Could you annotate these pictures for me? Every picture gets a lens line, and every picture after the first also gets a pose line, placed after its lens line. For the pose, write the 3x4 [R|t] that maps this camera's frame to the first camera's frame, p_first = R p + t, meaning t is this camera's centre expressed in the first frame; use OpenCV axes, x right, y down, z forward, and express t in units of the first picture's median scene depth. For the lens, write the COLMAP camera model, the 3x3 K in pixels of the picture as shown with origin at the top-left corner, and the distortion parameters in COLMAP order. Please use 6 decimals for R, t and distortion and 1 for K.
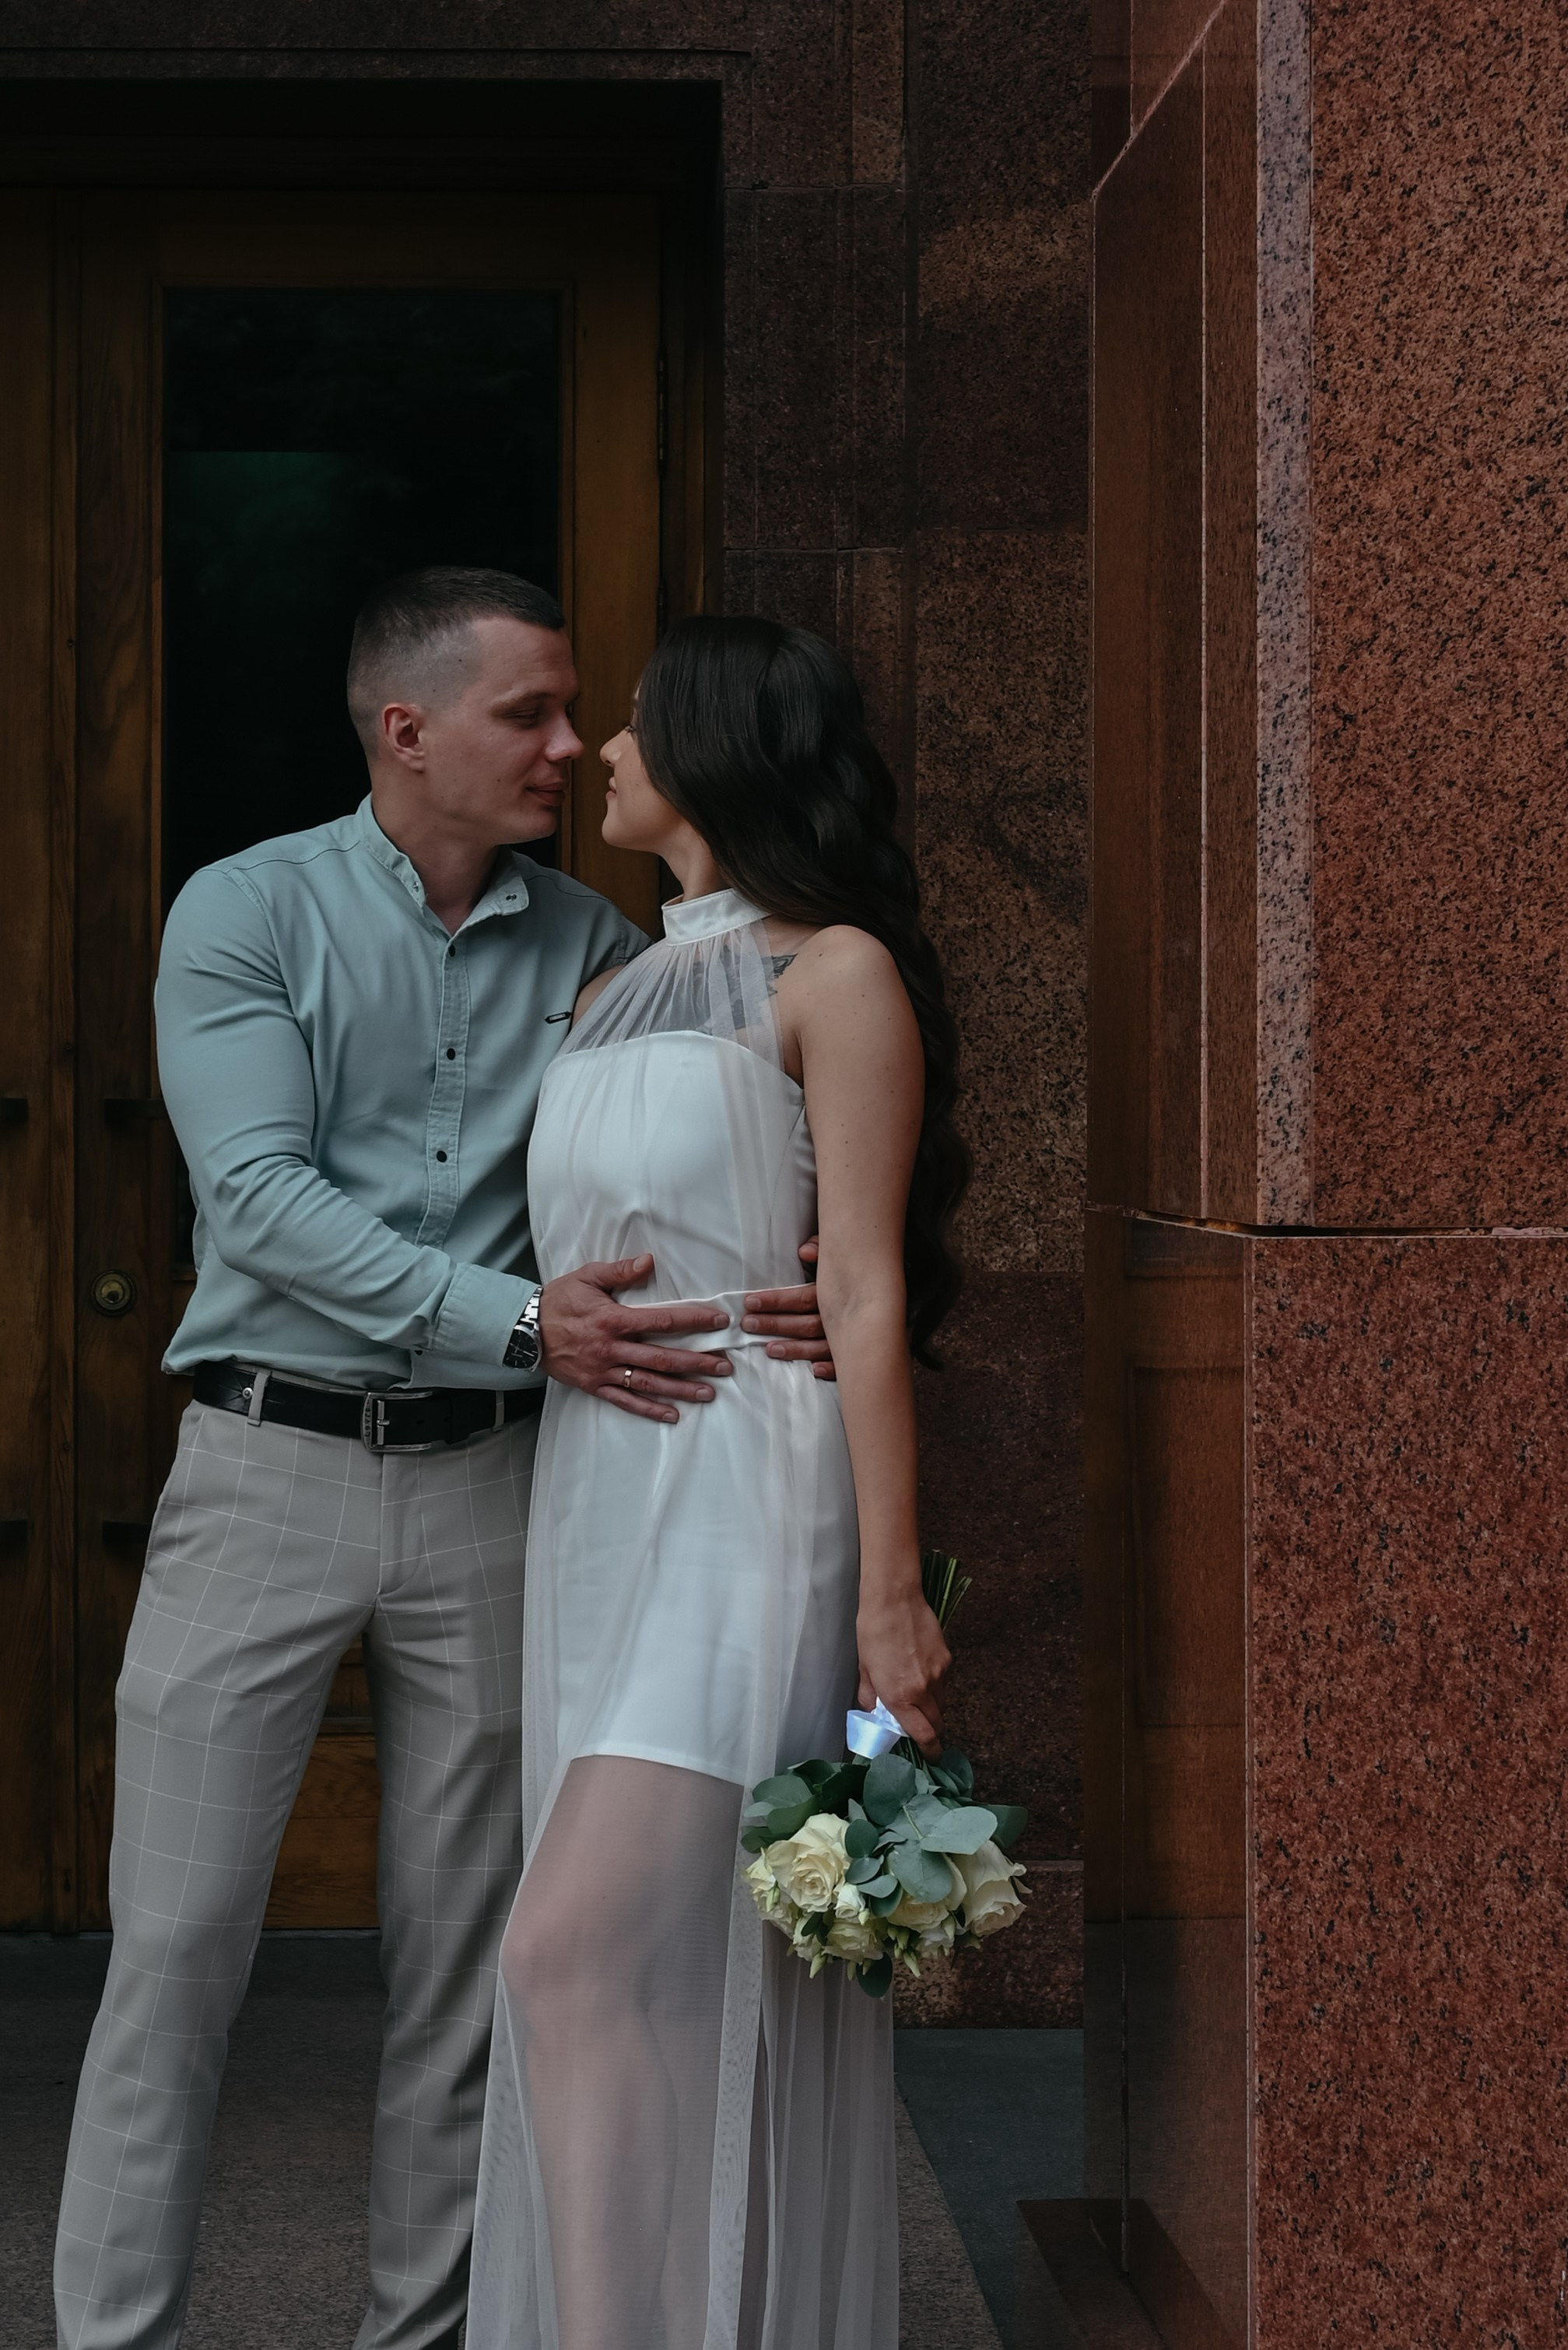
lens RADIAL K [[2737.7, 0, 783.2], [0, 2737.7, 1201.9], [0, 0, 1]] dist [-0.004160, 0.016275]
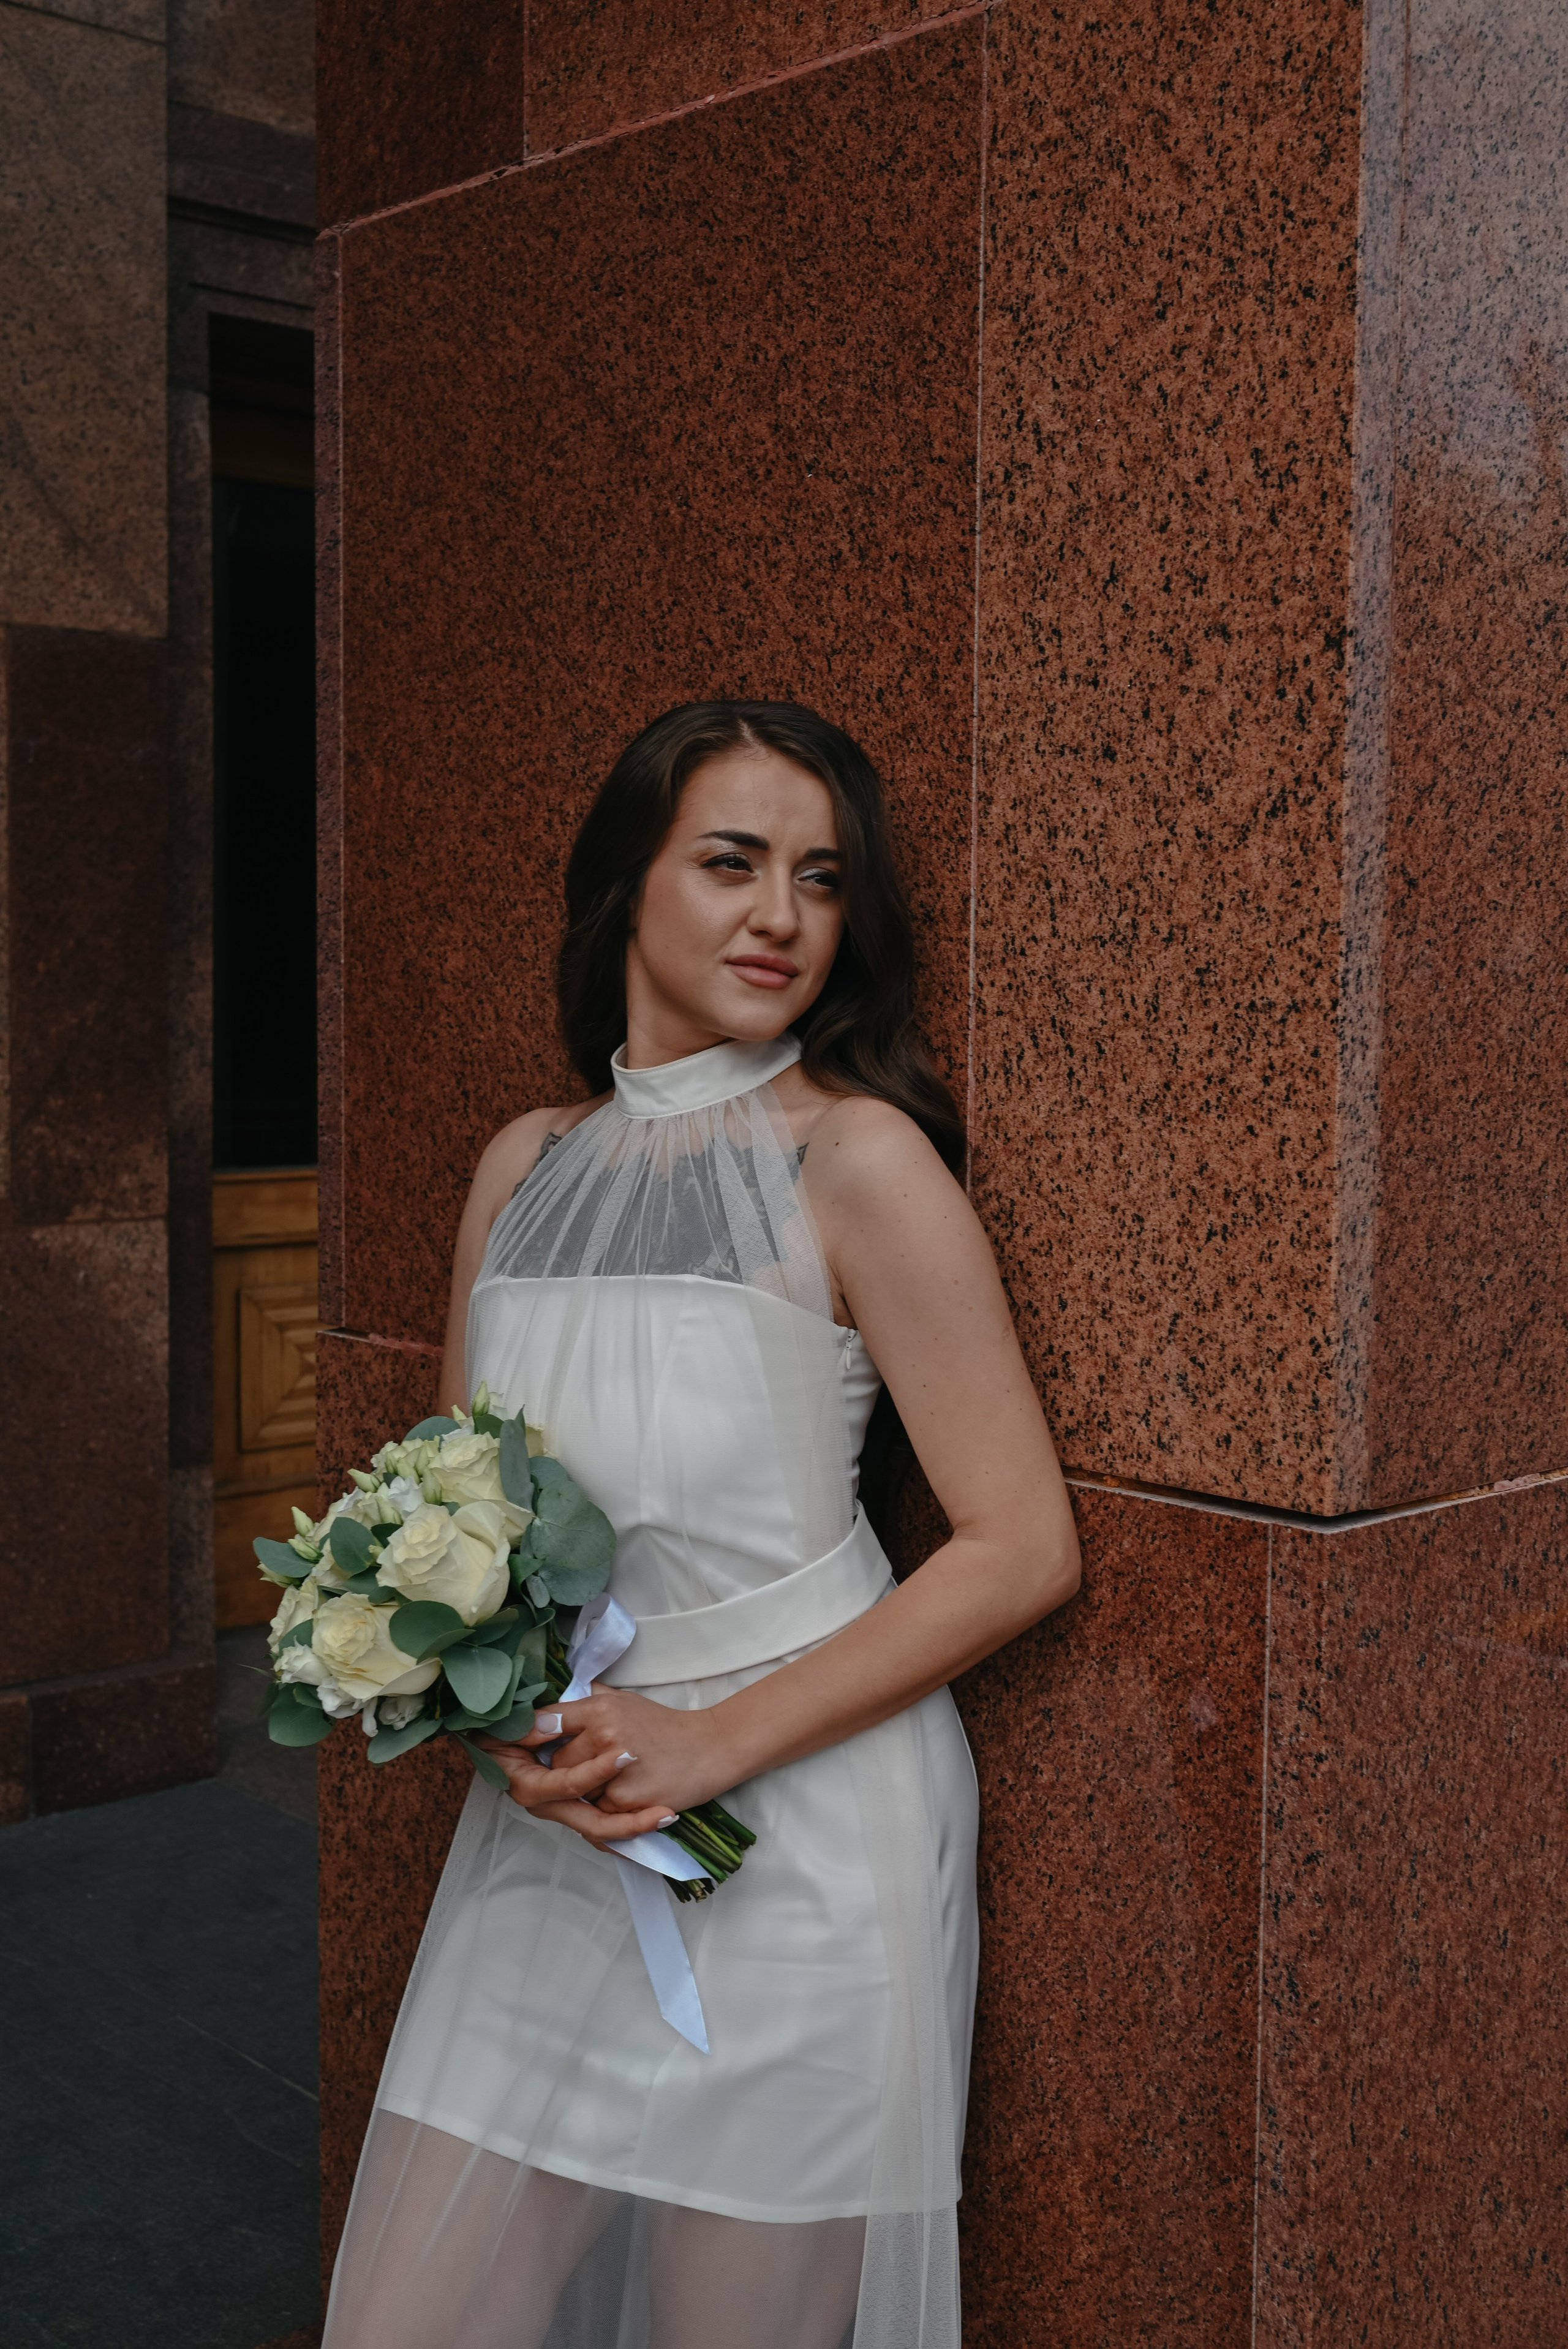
lens RADIAL K [[2723.2, 0, 801.9], [0, 2723.2, 1177.9], [0, 0, 1]] dist [-0.006257, 0.029894]
pose [[0.750719, -0.048172, 0.658863, -0.461455], [-0.002662, 0.997109, 0.075936, -0.150273], [-0.660616, -0.058760, 0.748421, 0.512368]]
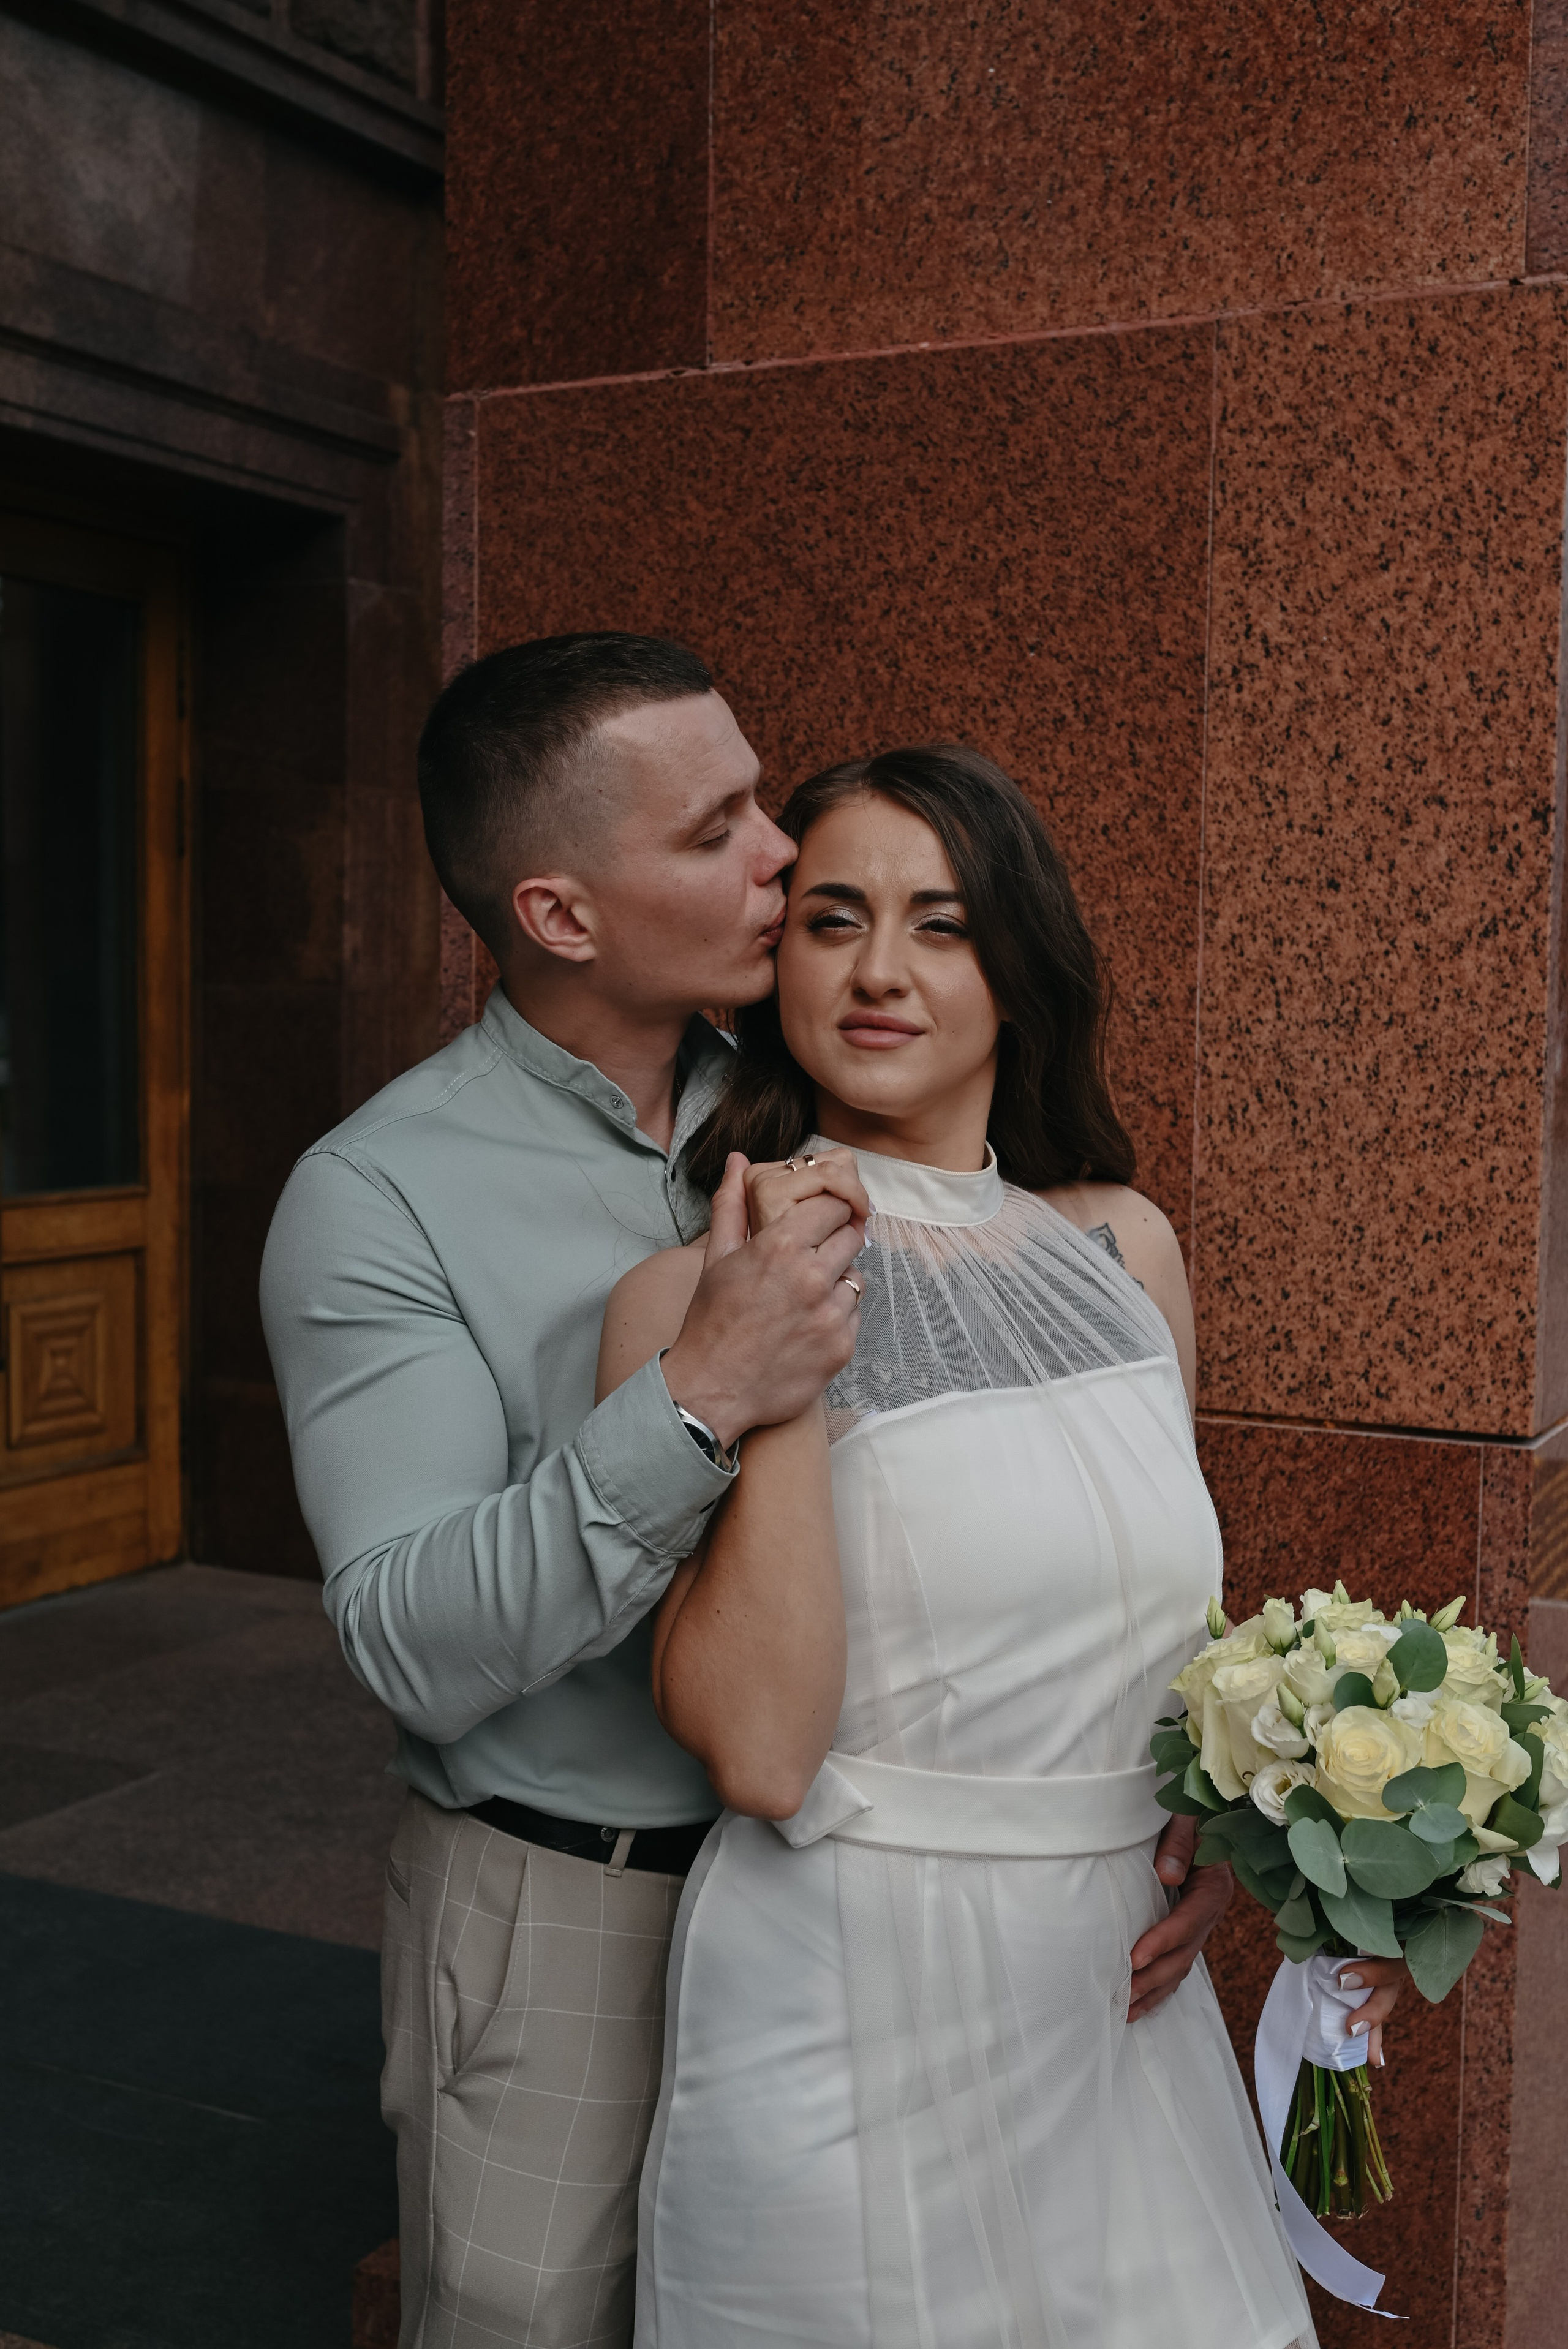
lens RADIAL K [[2736.9, 0, 783.2], [0, 2736.9, 1201.3], [0, 0, 1]] dist [-0.004160, 0.016275]
pose [[0.478465, -0.063411, 0.875814, -0.947895], [-0.004795, 0.997186, 0.074819, -0.170126], [-0.878094, -0.039998, 0.476814, 0.739107]]
